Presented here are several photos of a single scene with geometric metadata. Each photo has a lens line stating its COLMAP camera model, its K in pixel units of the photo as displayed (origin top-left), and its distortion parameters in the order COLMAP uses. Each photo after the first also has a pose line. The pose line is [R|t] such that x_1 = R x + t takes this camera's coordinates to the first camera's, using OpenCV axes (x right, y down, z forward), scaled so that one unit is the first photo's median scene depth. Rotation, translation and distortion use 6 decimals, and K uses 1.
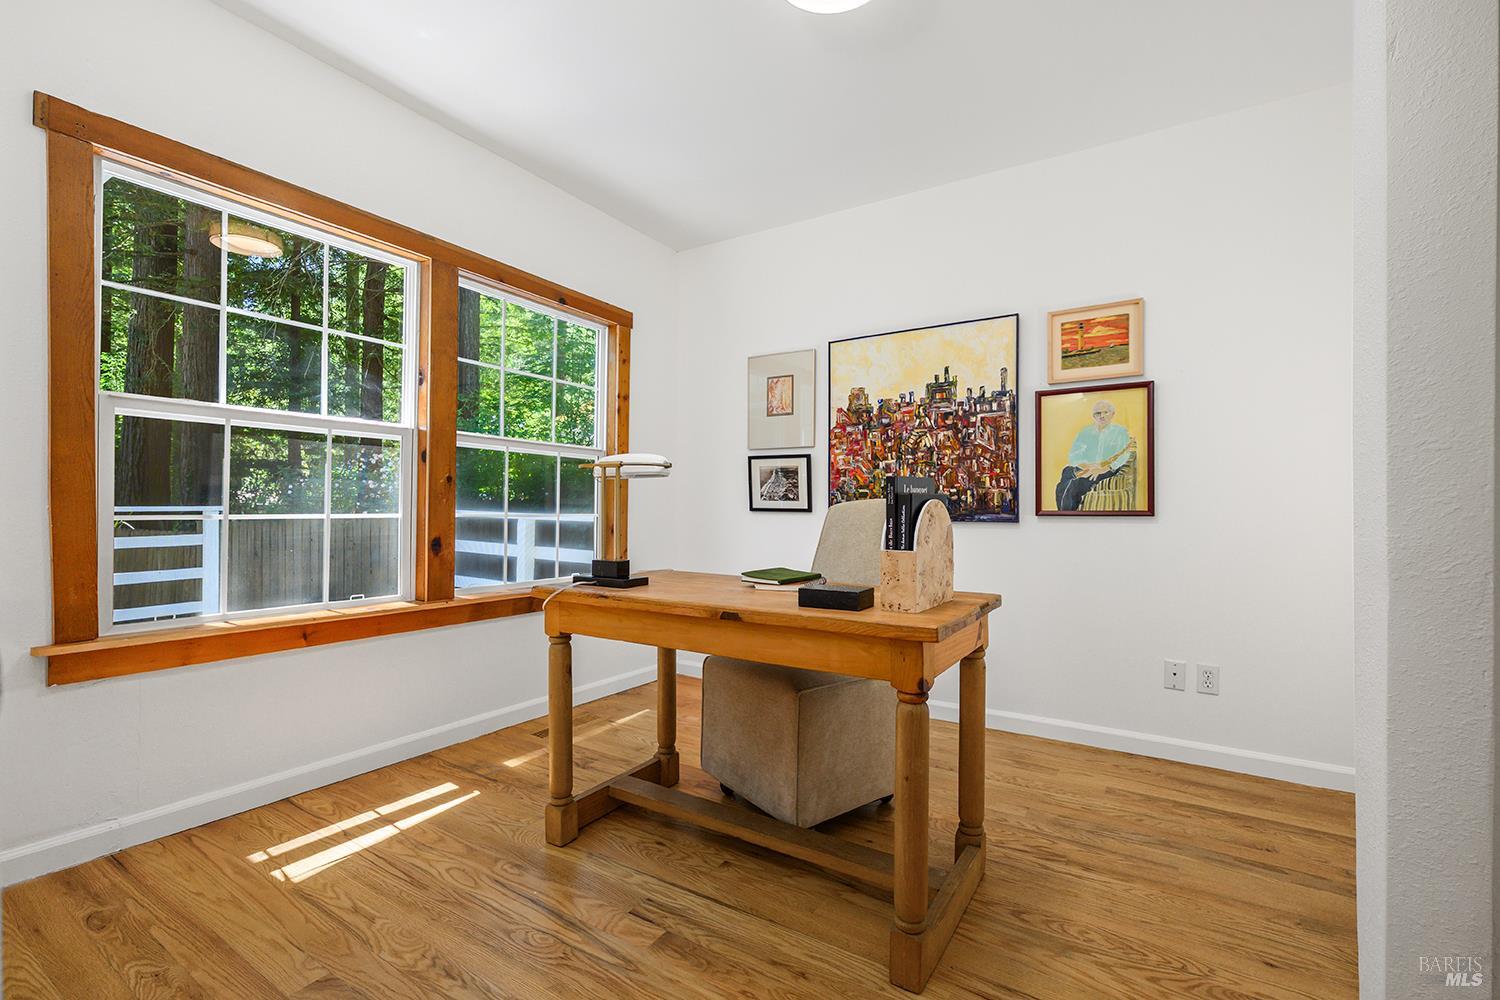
lens RADIAL K [[659.0, 0, 752.1], [0, 659.0, 501.7], [0, 0, 1]] dist [-0.003981, -0.001057]
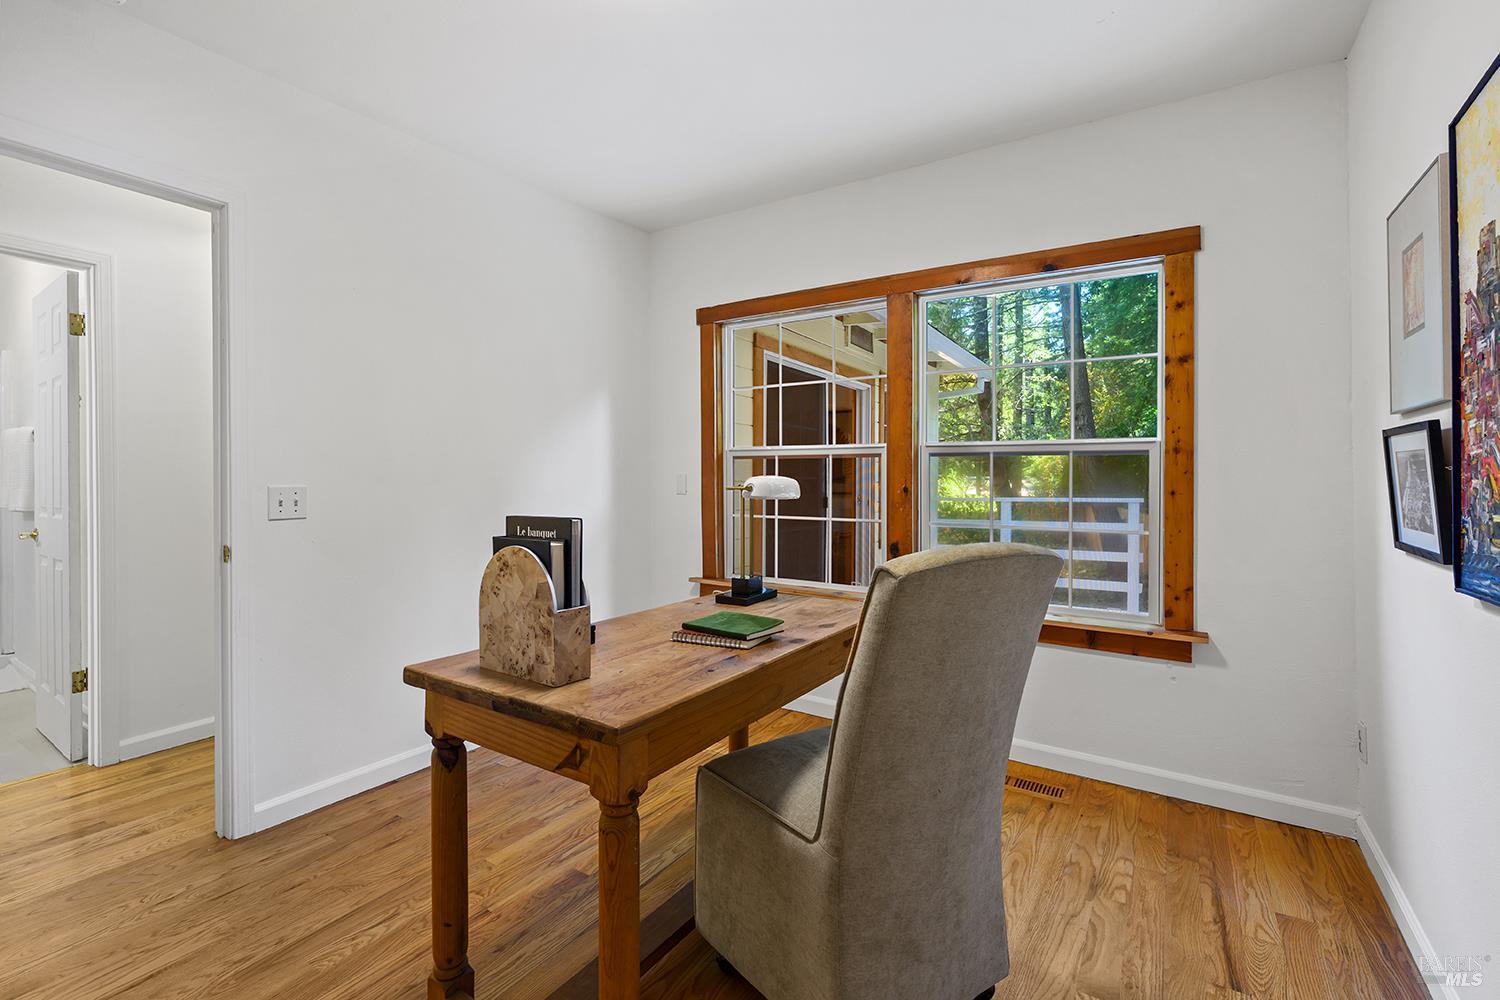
lens RADIAL K [[659.0, 0, 744.6], [0, 659.0, 486.2], [0, 0, 1]] dist [-0.003981, -0.001057]
pose [[-0.005243, 0.000416, -0.999986, 0.655112], [0.003807, 0.999993, 0.000396, -0.044390], [0.999979, -0.003805, -0.005244, 0.775083]]
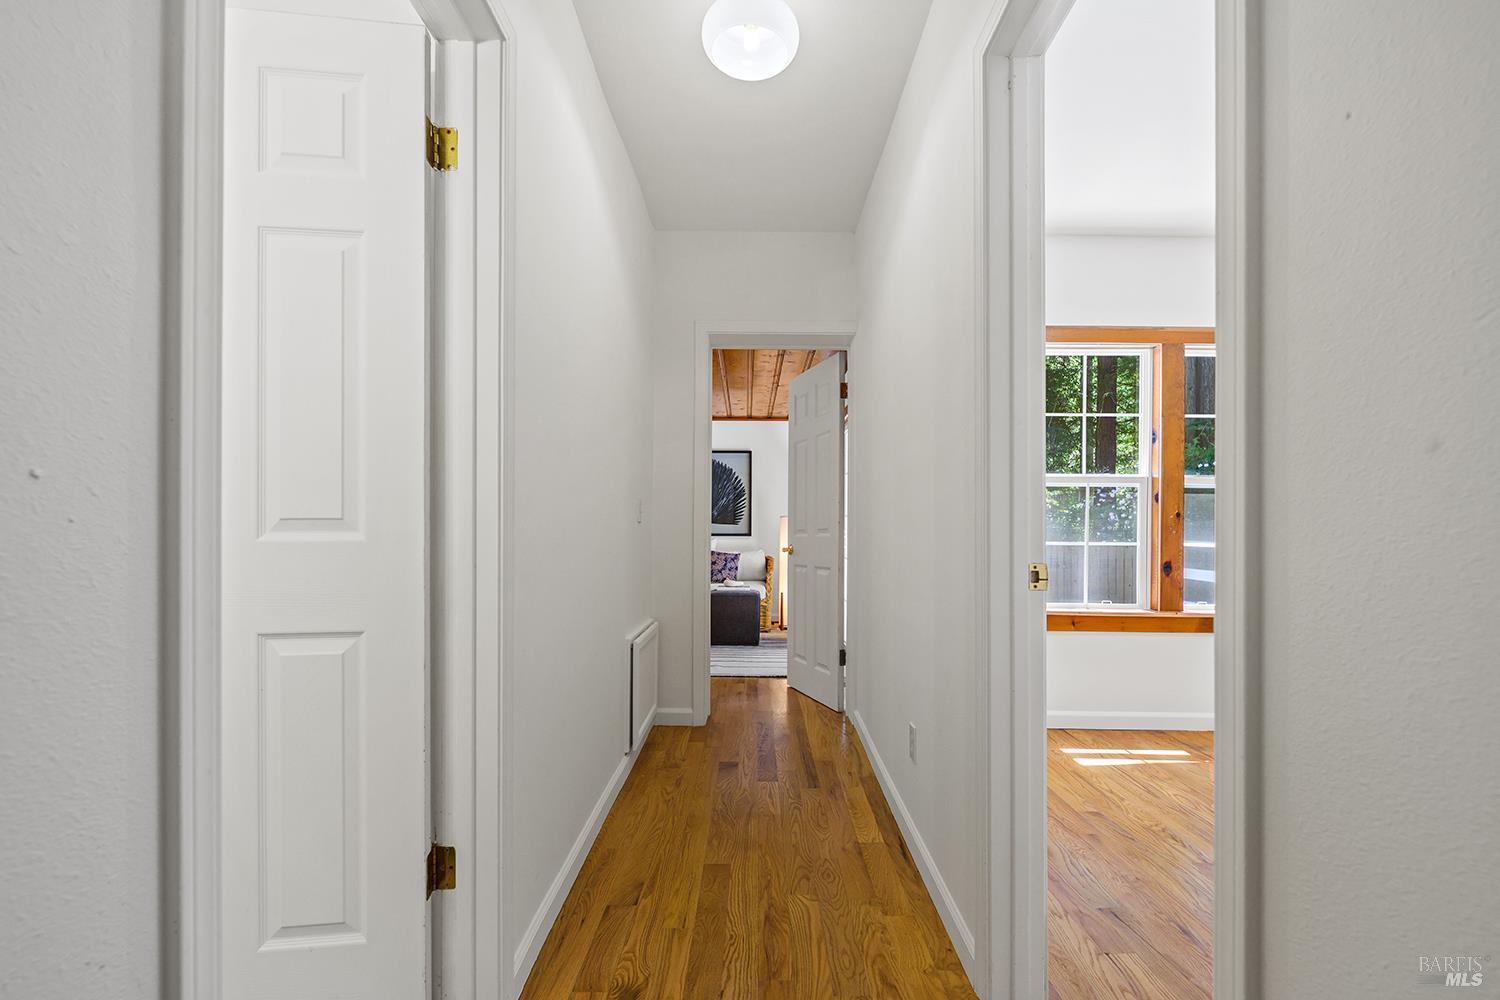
lens RADIAL K [[664.9, 0, 746.6], [0, 664.9, 525.9], [0, 0, 1]] dist [-0.009901, -0.000120]
pose [[0.526191, -0.007198, -0.850336, 0.183245], [-0.001001, 0.999958, -0.009084, -0.001919], [0.850366, 0.005631, 0.526162, -0.368487]]
